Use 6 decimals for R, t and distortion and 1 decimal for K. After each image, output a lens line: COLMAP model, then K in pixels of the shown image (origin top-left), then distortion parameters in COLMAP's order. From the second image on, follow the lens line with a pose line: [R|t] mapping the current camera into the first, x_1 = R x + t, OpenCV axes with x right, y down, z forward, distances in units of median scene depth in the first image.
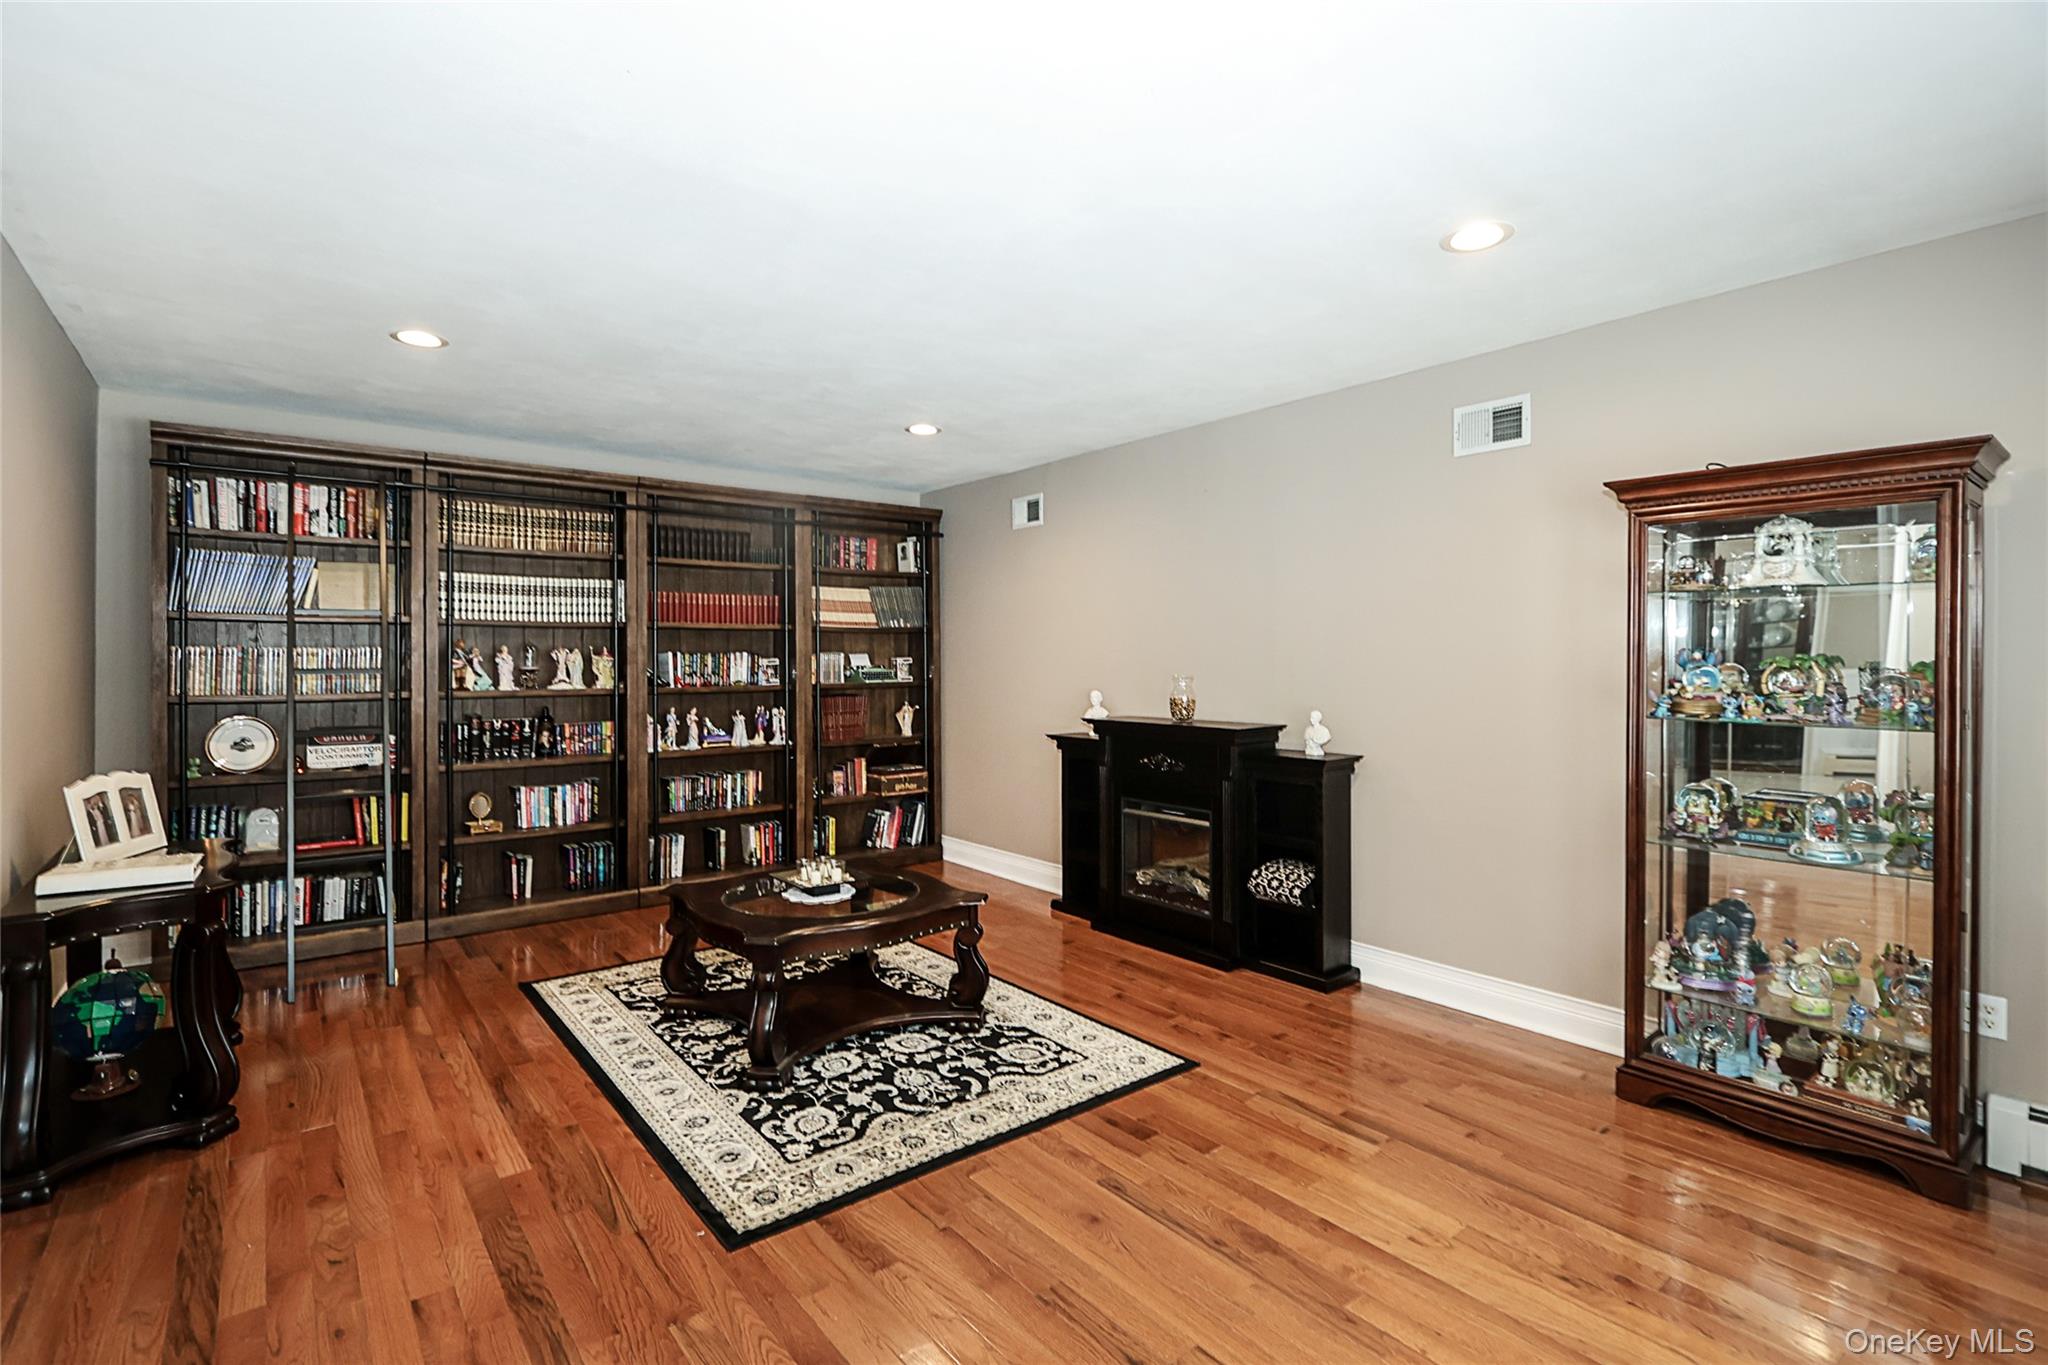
lens RADIAL K [[955.5, 0, 1018.2], [0, 955.5, 659.1], [0, 0, 1]] dist [-0.015303, -0.000044]
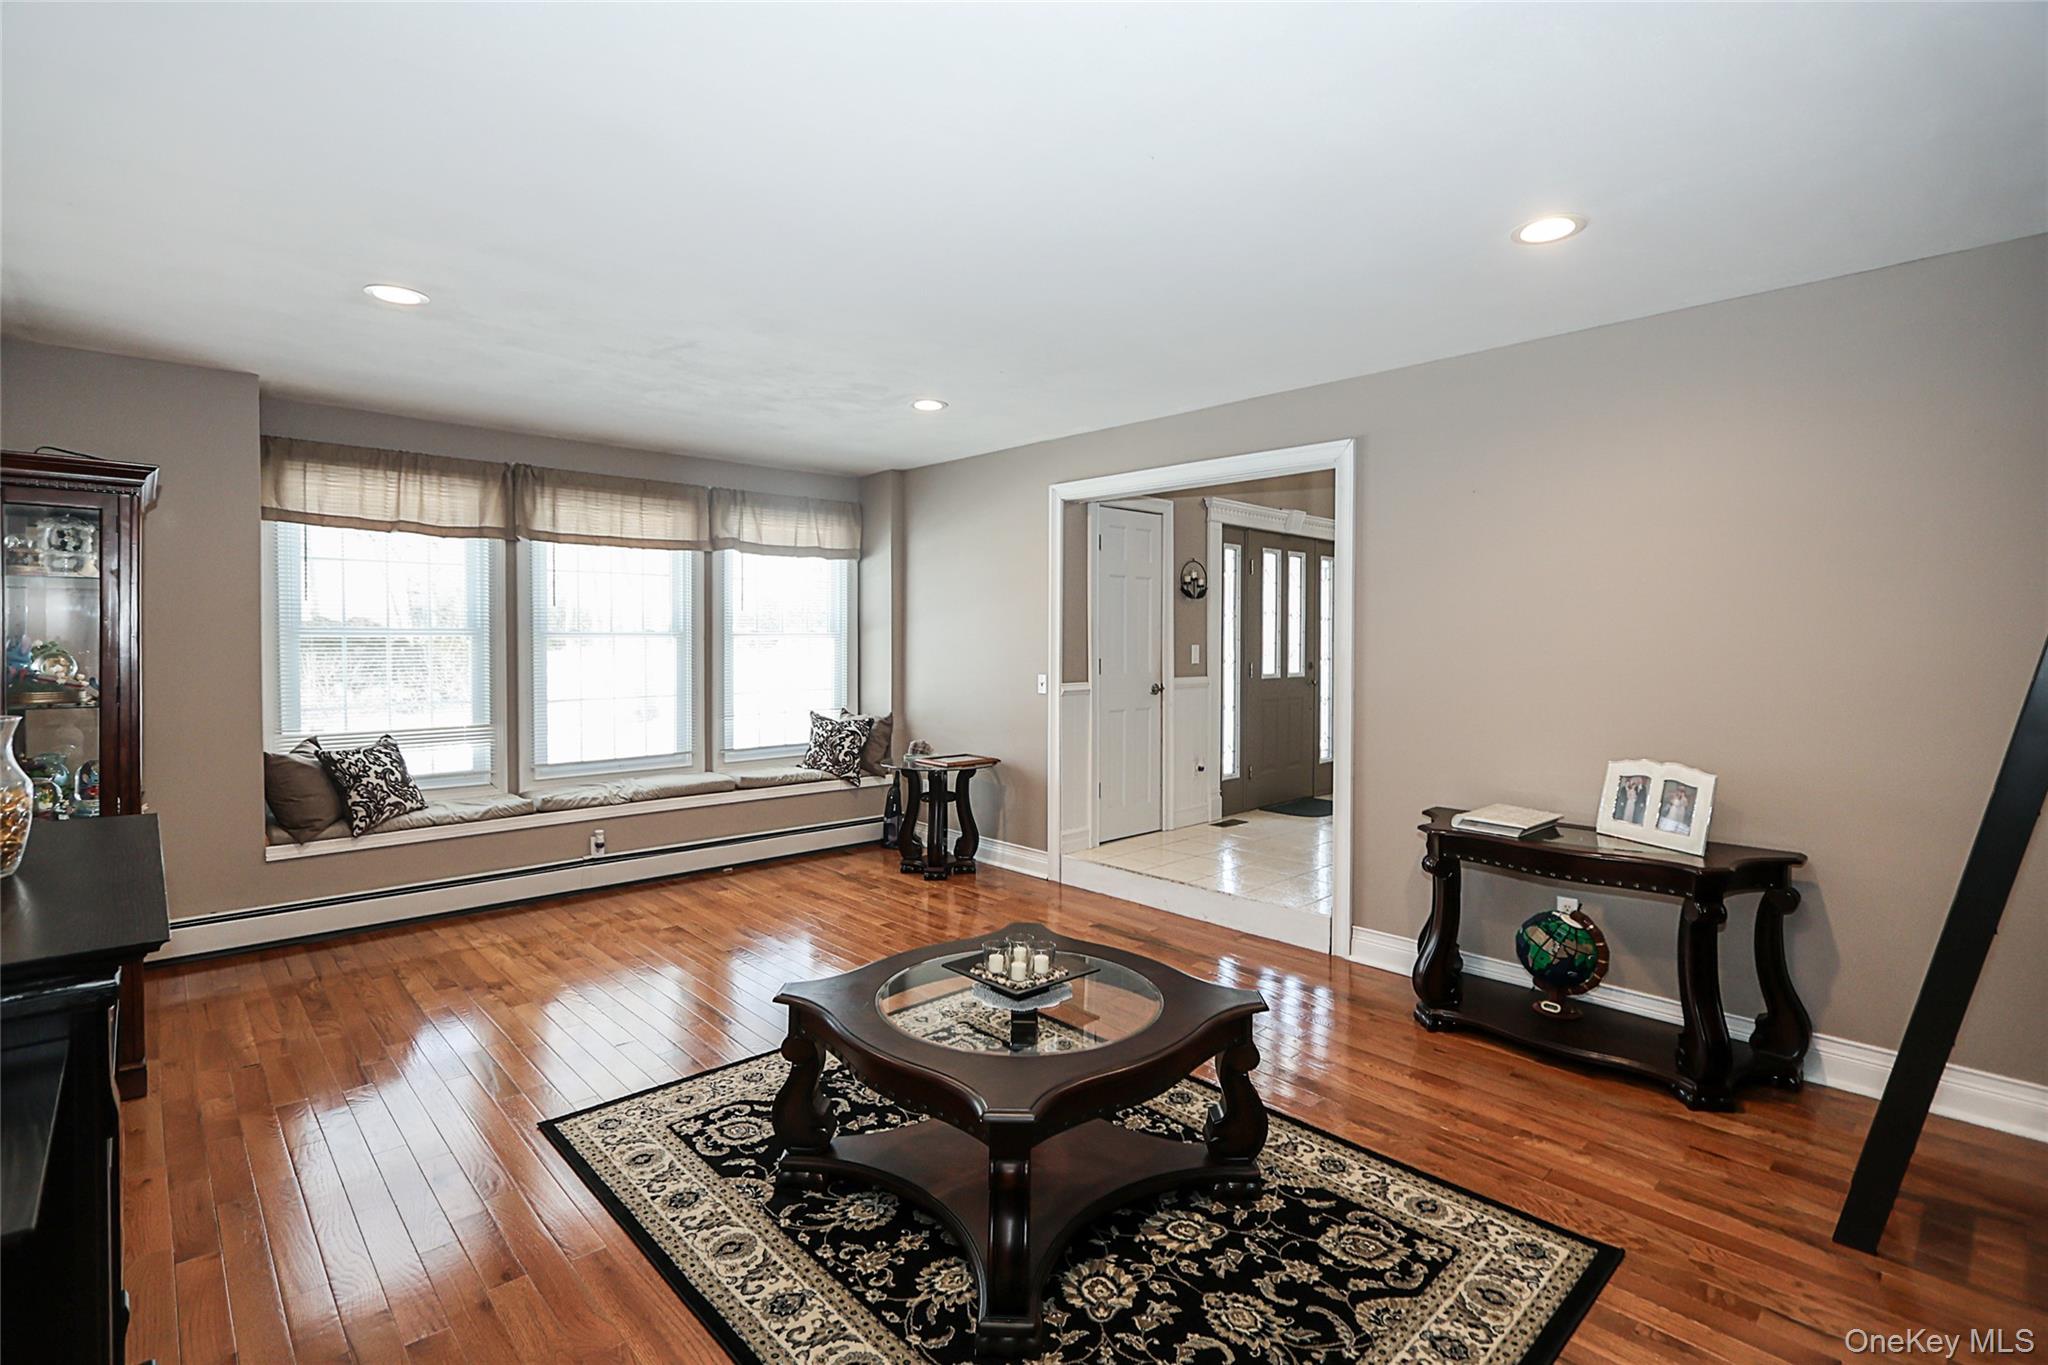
lens RADIAL K [[946.3, 0, 1023.2], [0, 946.3, 651.2], [0, 0, 1]] dist [-0.008438, 0.000193]
pose [[-0.996333, -0.003986, -0.085462, -0.155904], [-0.005278, 0.999875, 0.014890, -0.010171], [0.085392, 0.015286, -0.996230, 1.745964]]
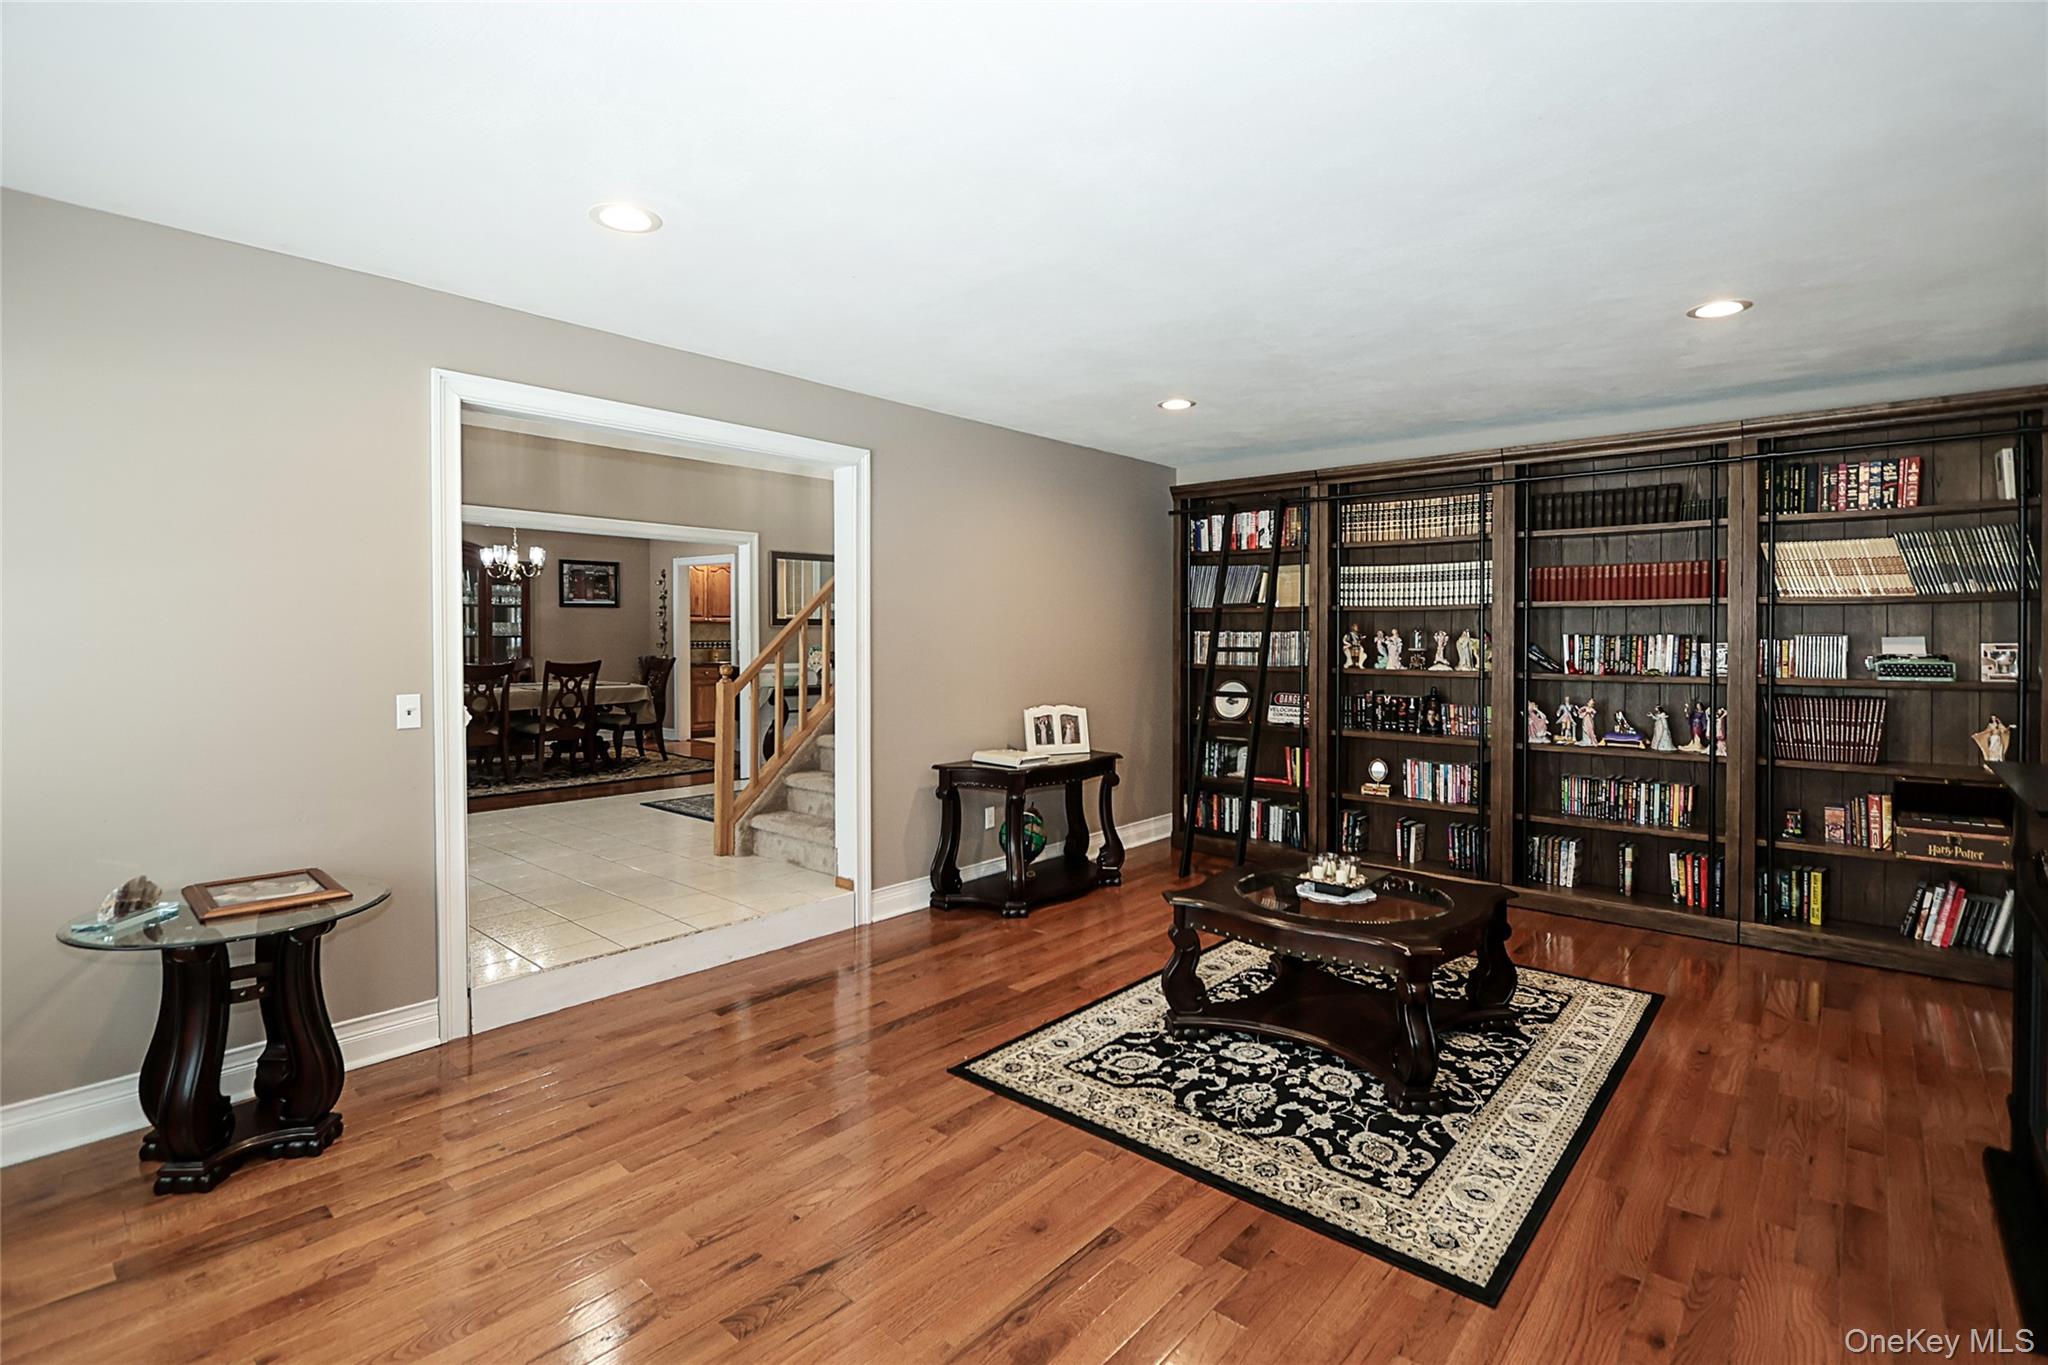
lens RADIAL K [[958.4, 0, 1018.9], [0, 958.4, 637.8], [0, 0, 1]] dist [-0.008811, 0.000112]
pose [[0.173611, 0.002896, -0.984810, 0.695057], [-0.004294, 0.999988, 0.002183, -0.006553], [0.984805, 0.003850, 0.173621, 0.550286]]
